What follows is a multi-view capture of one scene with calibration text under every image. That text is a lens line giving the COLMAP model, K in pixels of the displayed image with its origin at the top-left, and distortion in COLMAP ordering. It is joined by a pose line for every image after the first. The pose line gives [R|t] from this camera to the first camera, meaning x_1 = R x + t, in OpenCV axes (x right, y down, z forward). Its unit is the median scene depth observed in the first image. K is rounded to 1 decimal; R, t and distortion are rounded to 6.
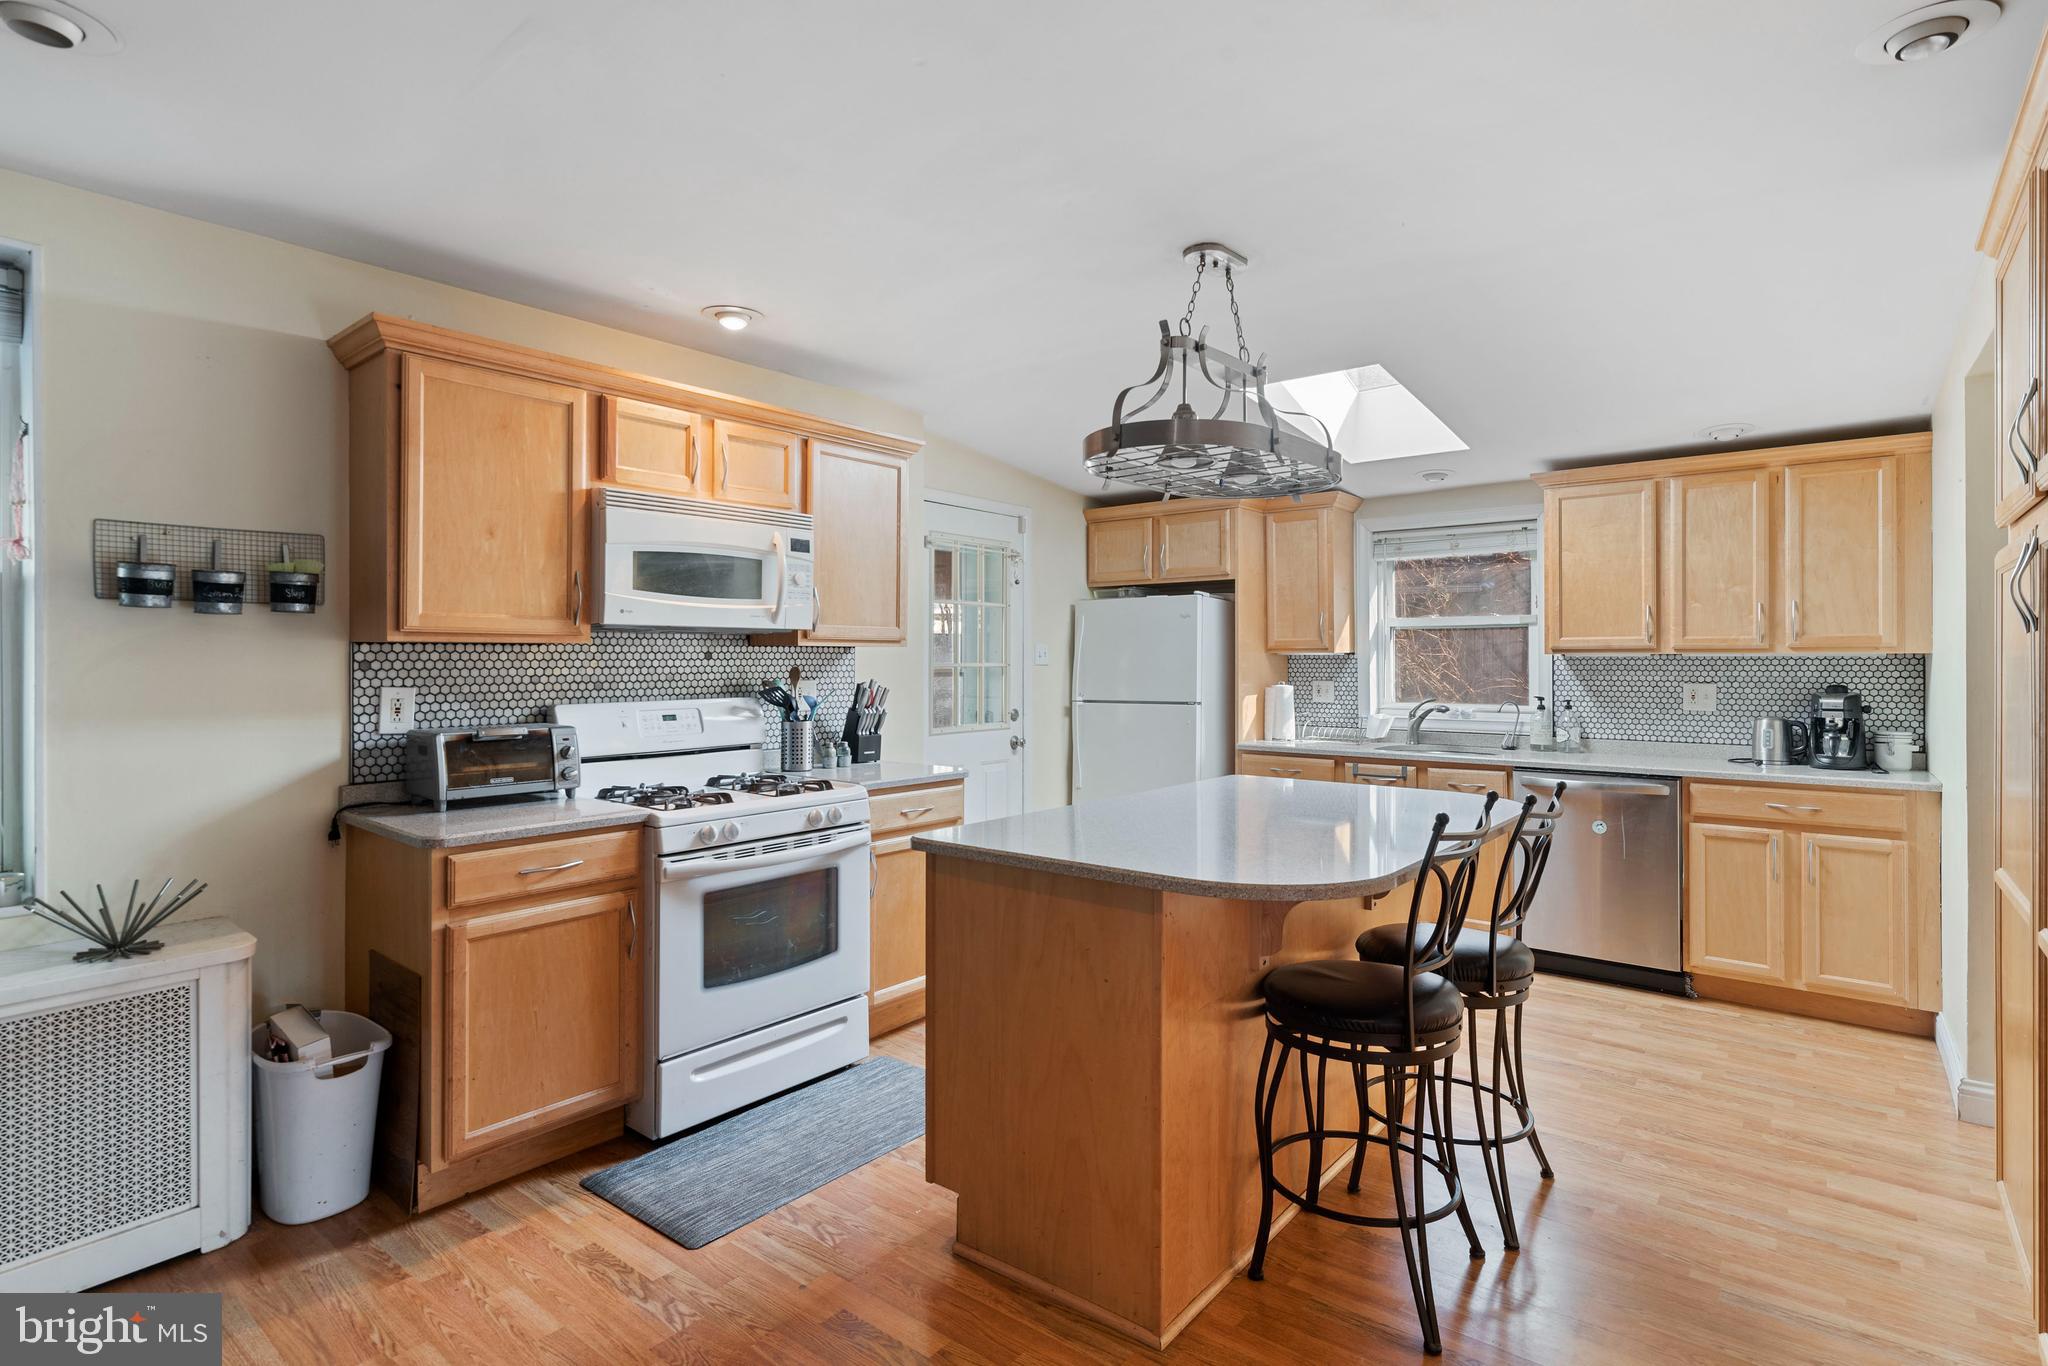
lens RADIAL K [[1007.1, 0, 1019.0], [0, 1007.1, 669.8], [0, 0, 1]] dist [0.003075, 0.000124]
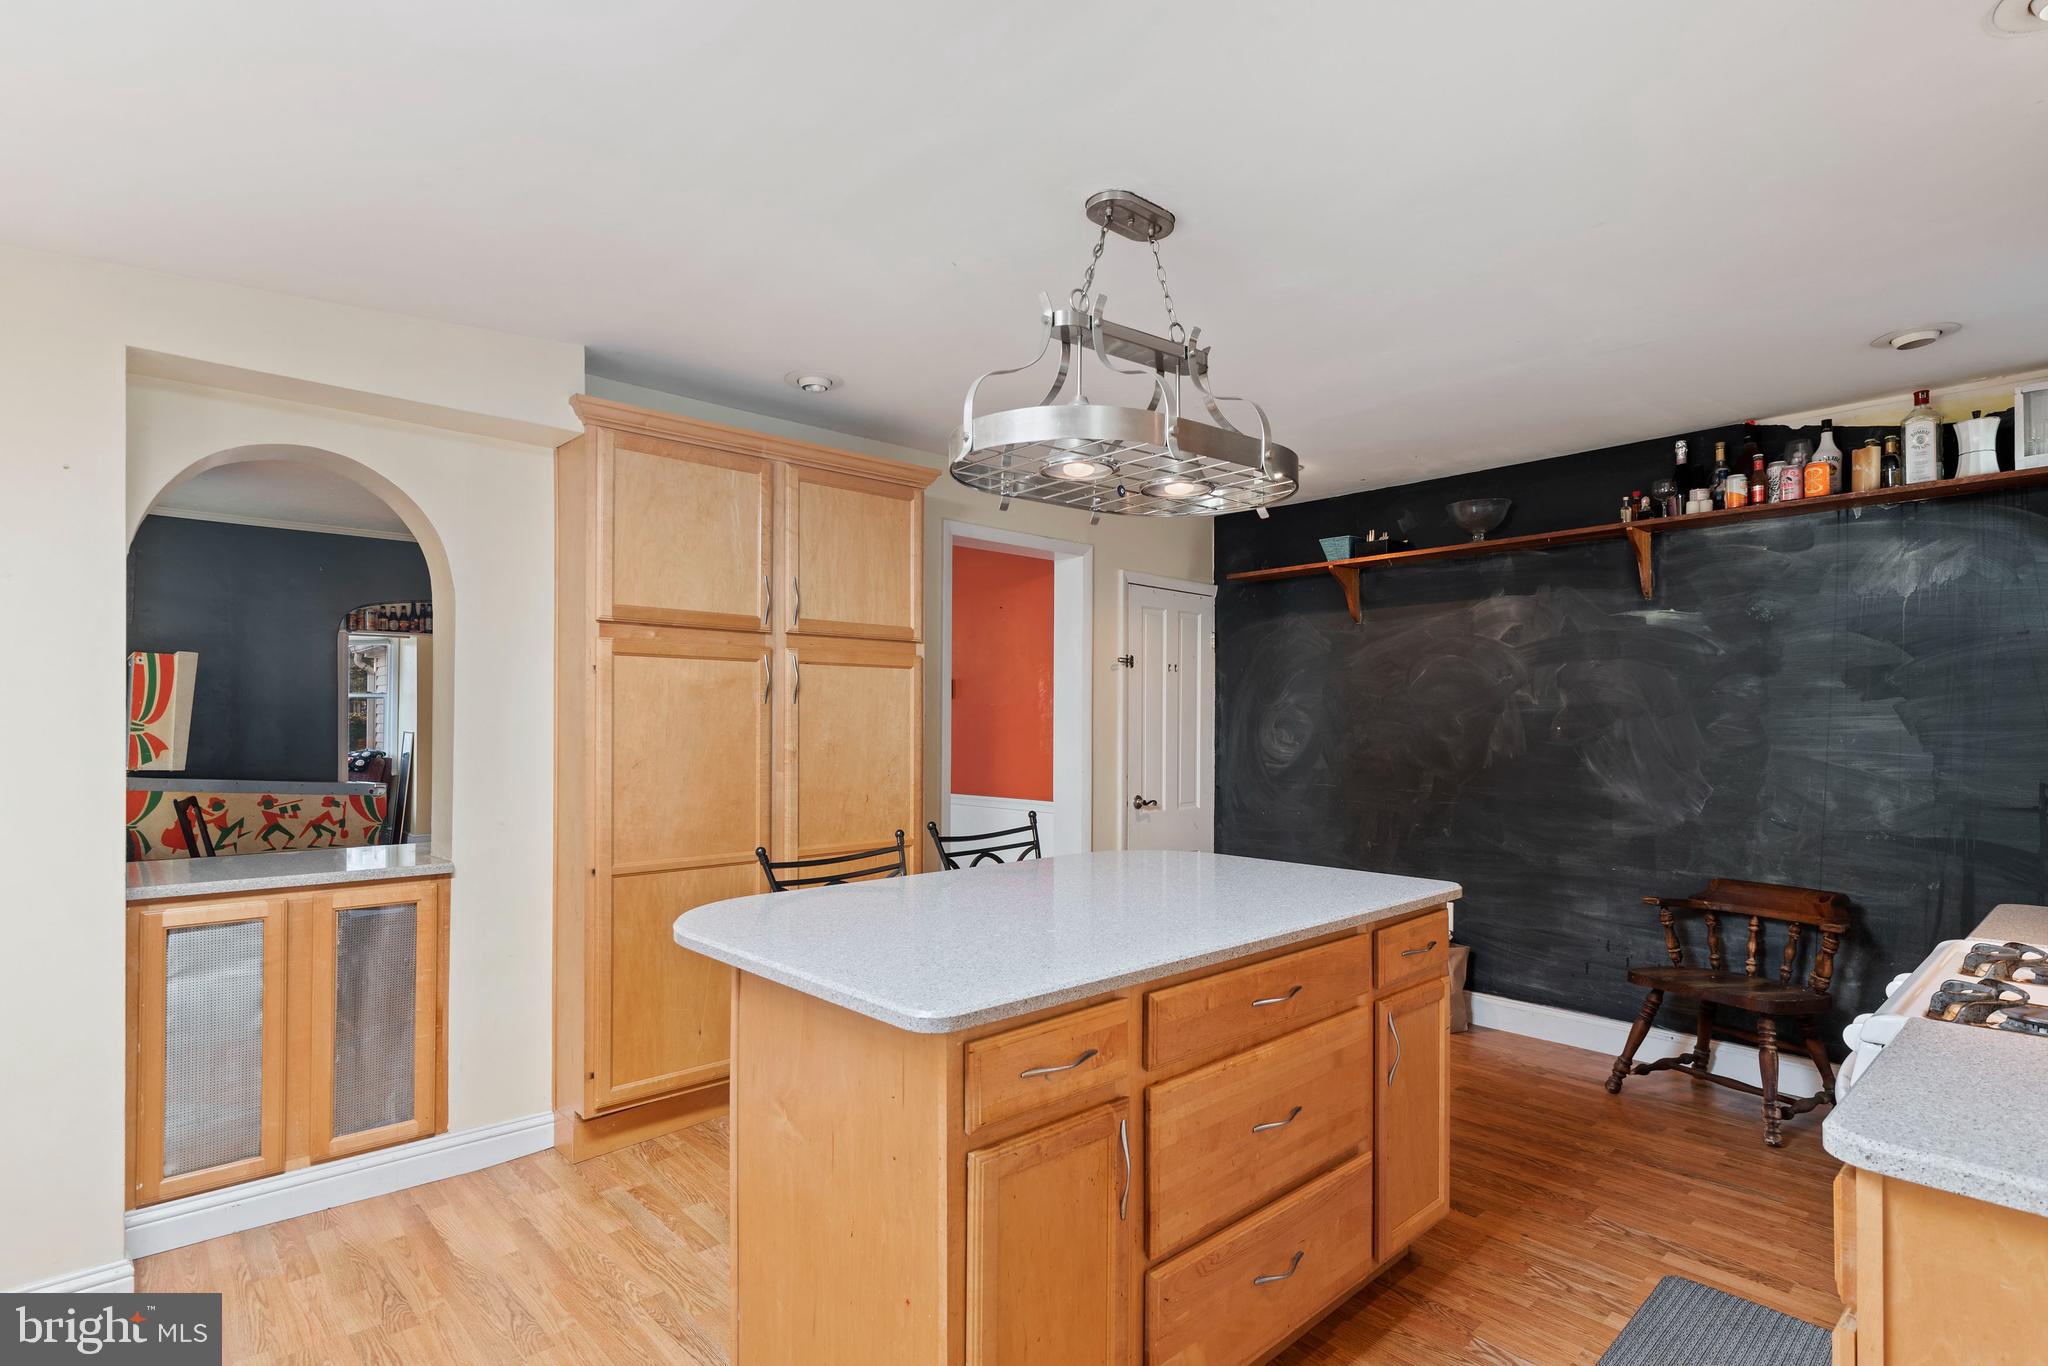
lens RADIAL K [[1007.1, 0, 1012.3], [0, 1007.1, 724.7], [0, 0, 1]] dist [0.003075, 0.000124]
pose [[-0.990056, -0.002193, 0.140654, 0.156291], [-0.000546, 0.999931, 0.011746, -0.008987], [-0.140670, 0.011553, -0.989989, 1.588982]]
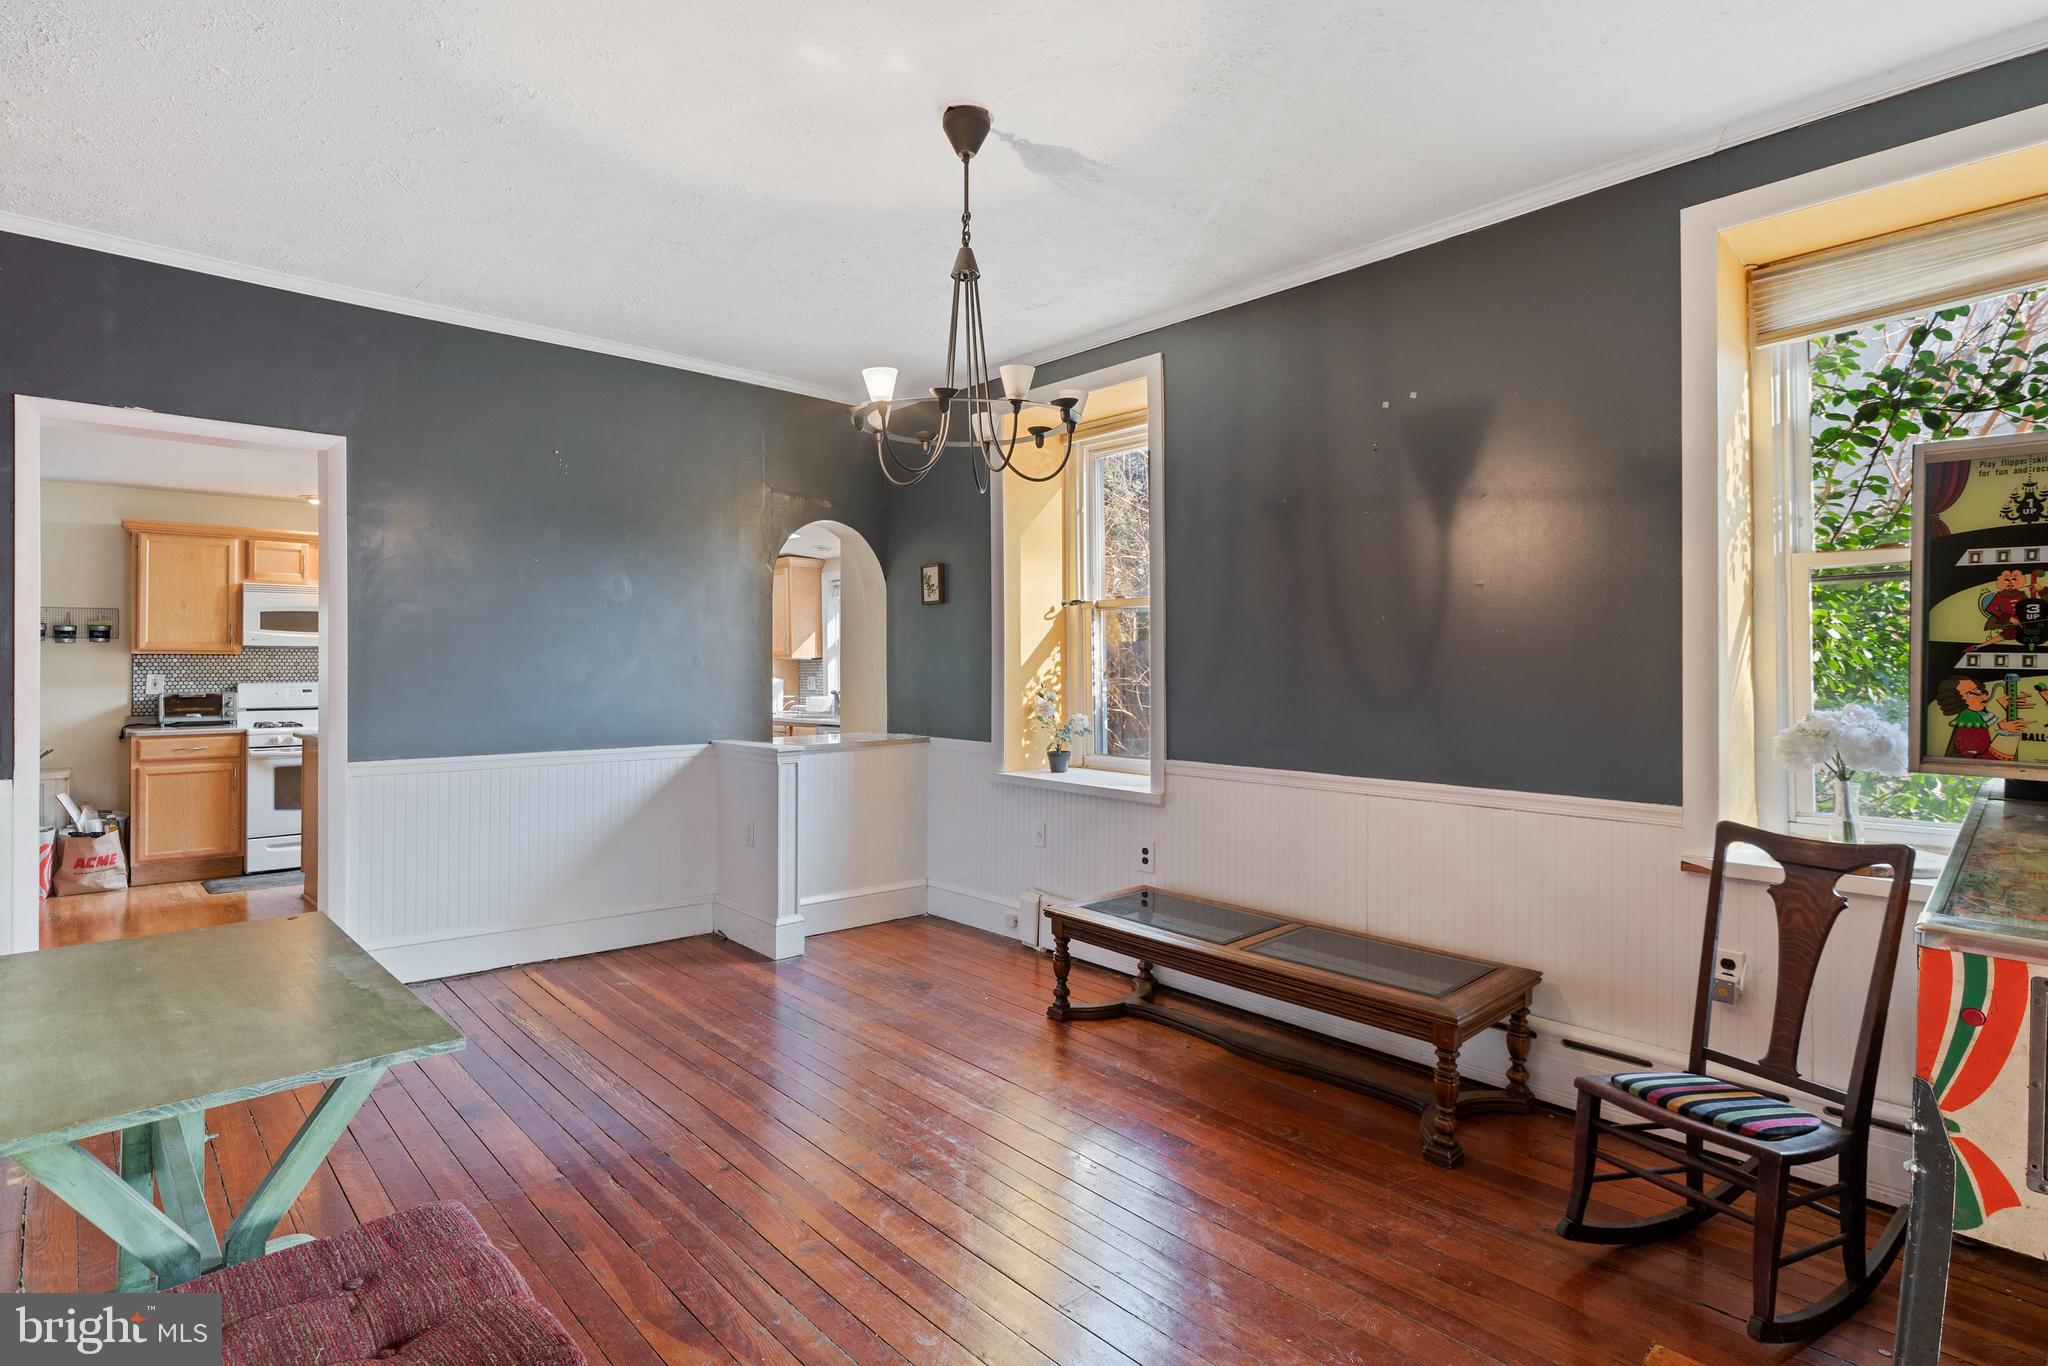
lens RADIAL K [[1007.1, 0, 1000.2], [0, 1007.1, 670.8], [0, 0, 1]] dist [0.003075, 0.000124]
pose [[0.988861, -0.004040, -0.148790, 1.491107], [0.002363, 0.999932, -0.011450, 0.037662], [0.148826, 0.010971, 0.988802, -0.894315]]
